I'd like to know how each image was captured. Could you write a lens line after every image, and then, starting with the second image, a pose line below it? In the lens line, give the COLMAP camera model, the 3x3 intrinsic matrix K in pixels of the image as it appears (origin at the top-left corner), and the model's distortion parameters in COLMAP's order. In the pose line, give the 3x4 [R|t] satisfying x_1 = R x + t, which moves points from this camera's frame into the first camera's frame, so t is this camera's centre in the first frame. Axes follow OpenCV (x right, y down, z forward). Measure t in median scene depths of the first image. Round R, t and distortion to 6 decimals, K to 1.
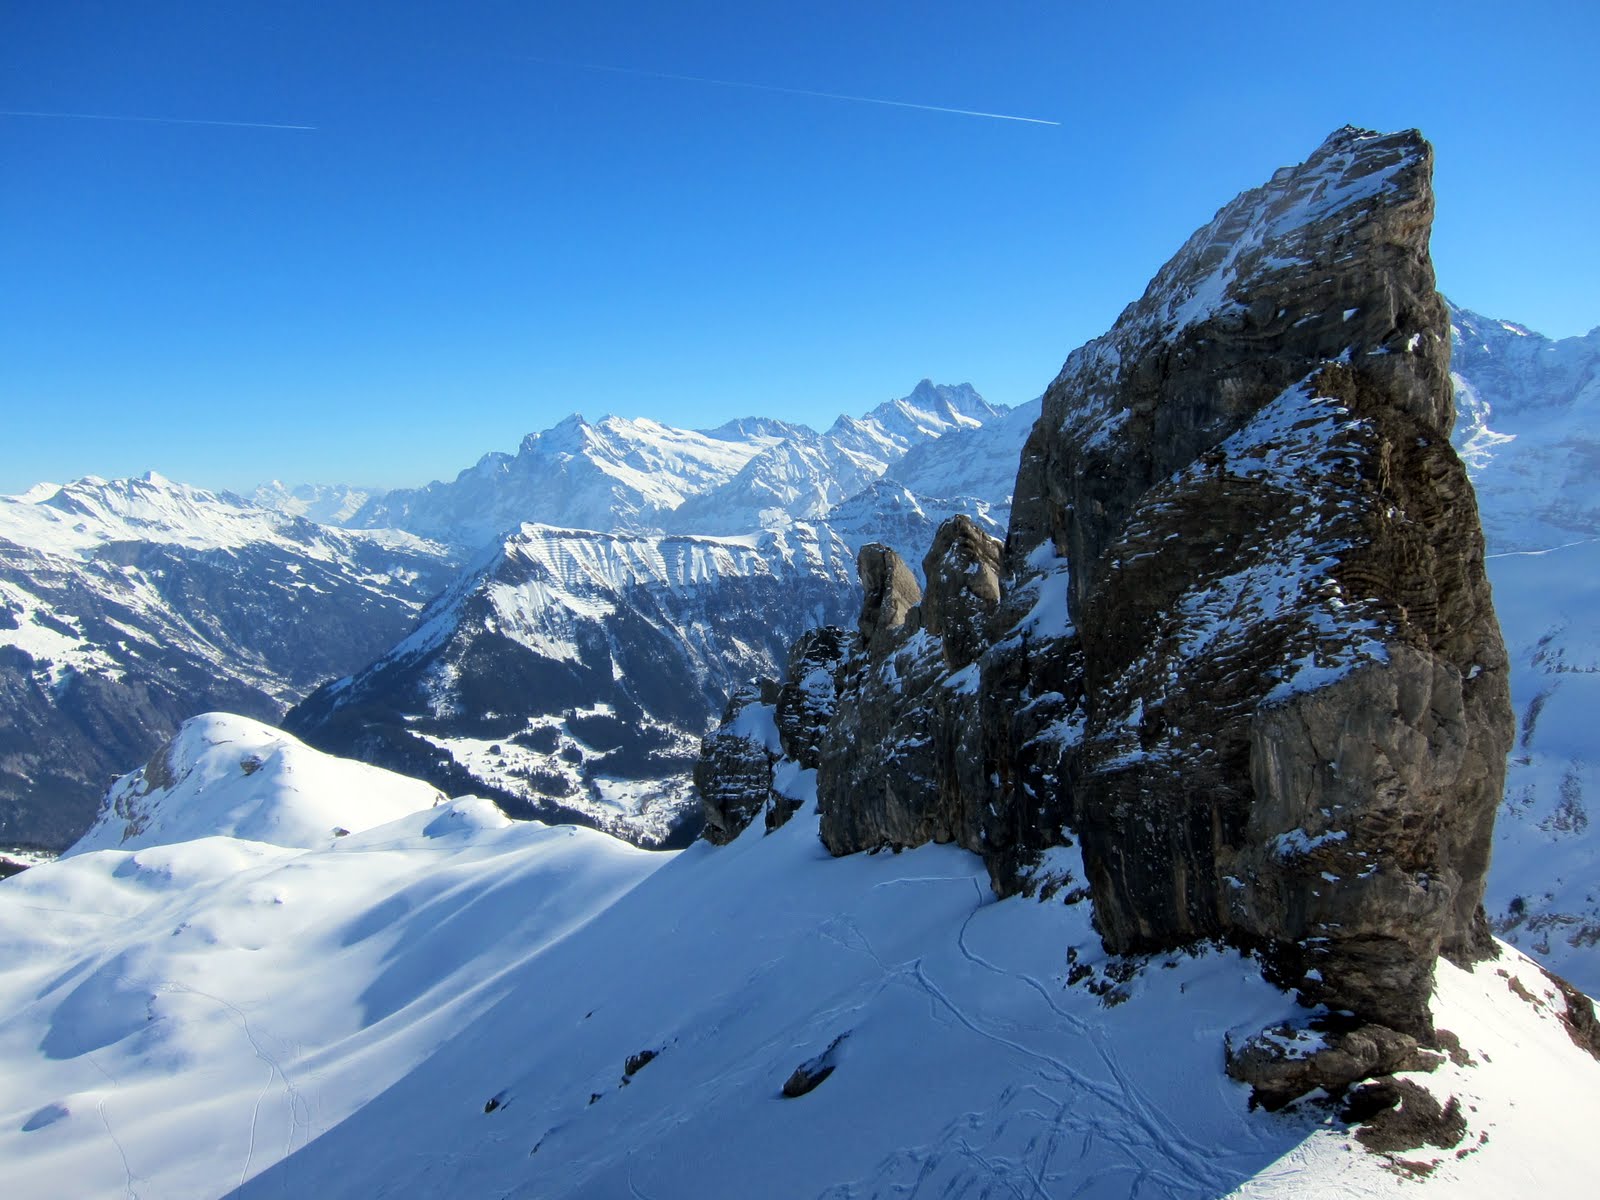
lens RADIAL K [[1362.6, 0, 801.4], [0, 1362.6, 611.8], [0, 0, 1]] dist [-0.048484, 0.018537]
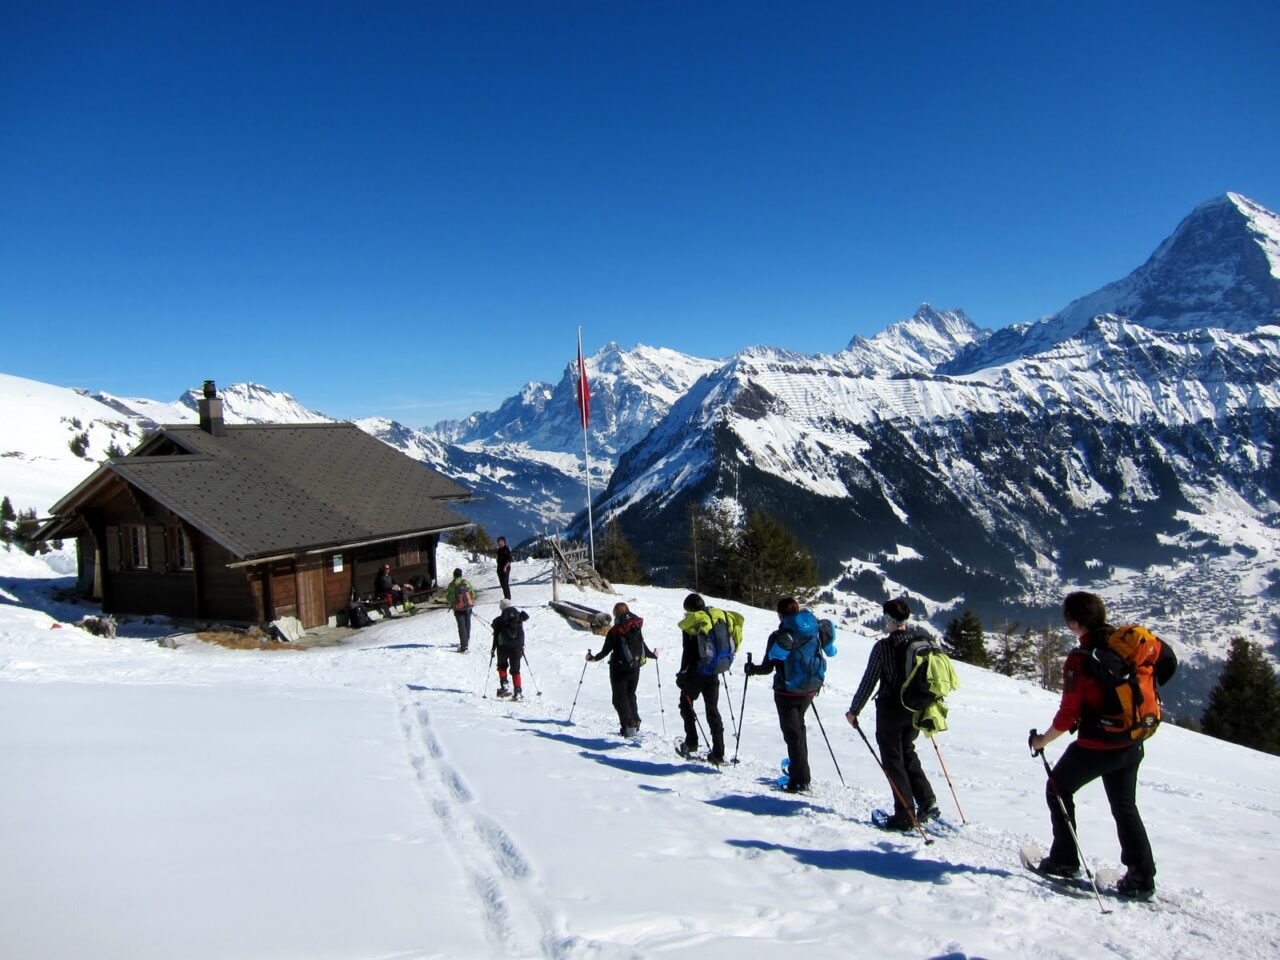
lens RADIAL K [[1068.7, 0, 646.3], [0, 1068.7, 500.2], [0, 0, 1]] dist [-0.047272, 0.012444]
pose [[0.997973, -0.017574, -0.061164, -0.248294], [0.015269, 0.999163, -0.037941, 0.058682], [0.061779, 0.036930, 0.997406, 0.339810]]
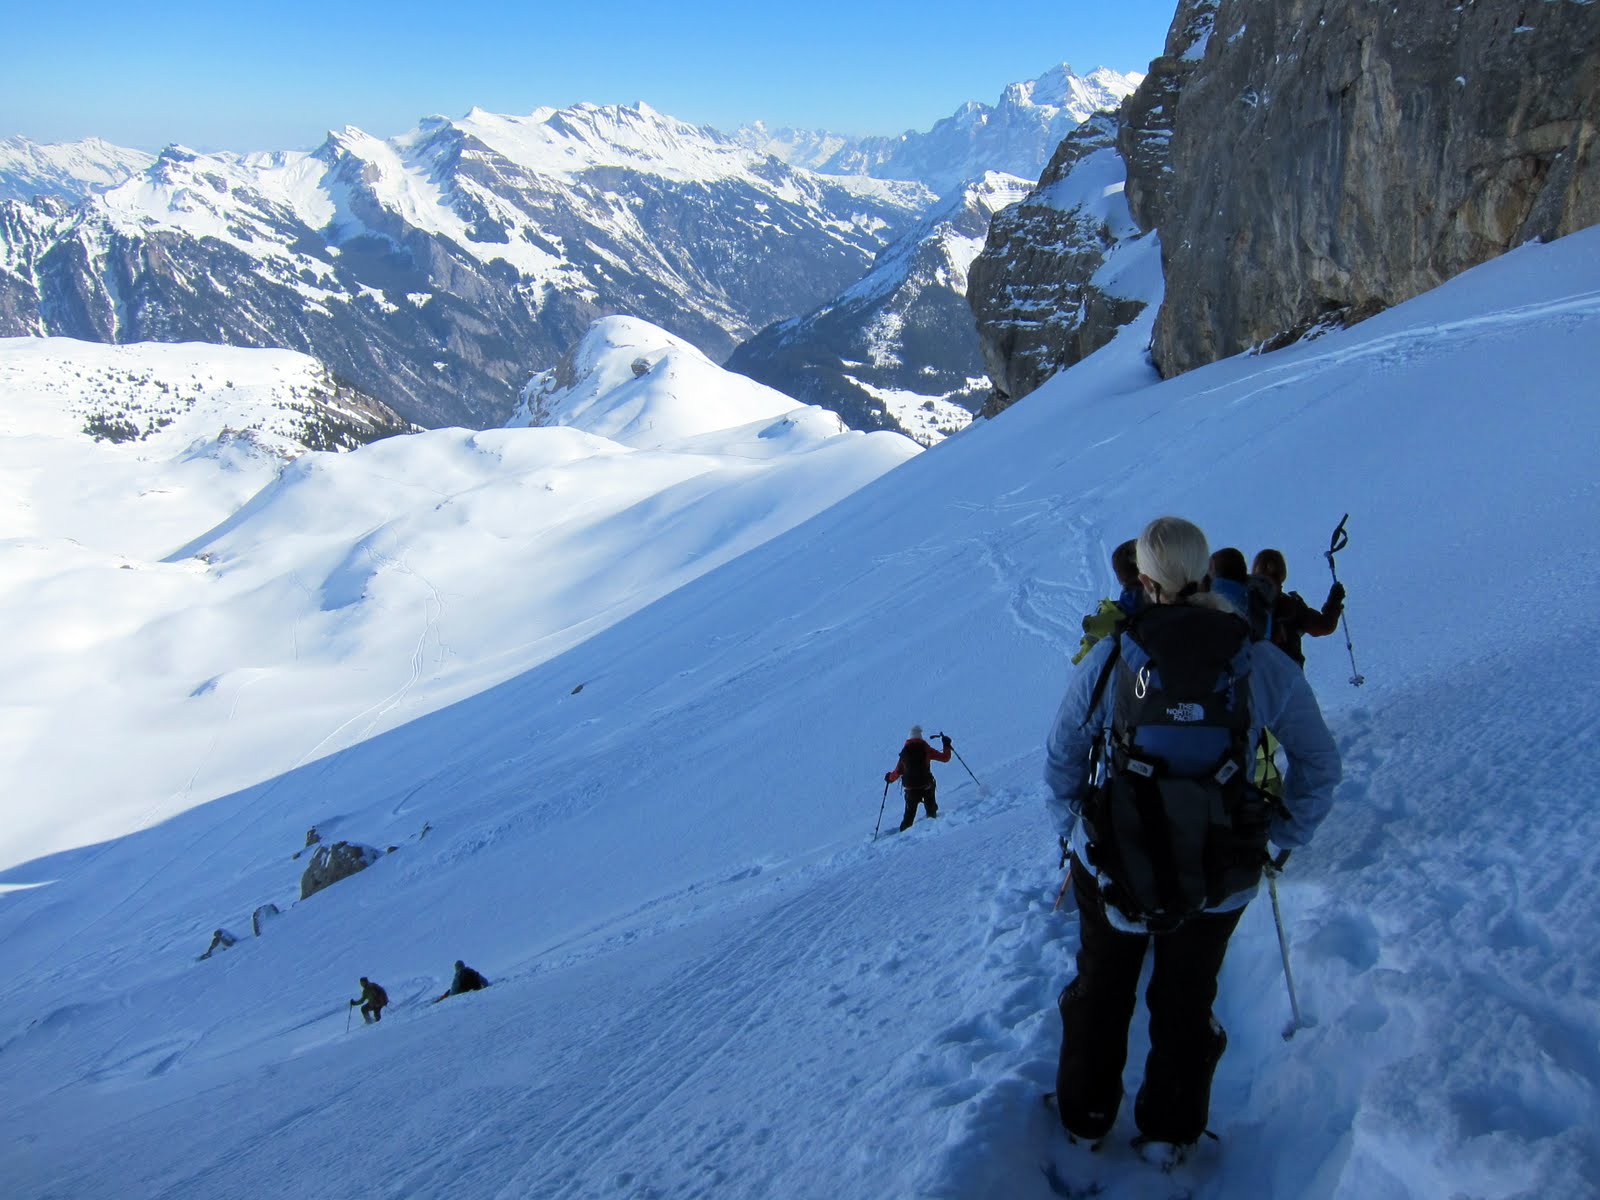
lens RADIAL K [[1362.6, 0, 801.2], [0, 1362.6, 610.4], [0, 0, 1]] dist [-0.048484, 0.018537]
pose [[0.940674, 0.164340, -0.296857, 0.002485], [-0.090334, 0.964602, 0.247757, 0.007932], [0.327065, -0.206243, 0.922221, 0.031915]]
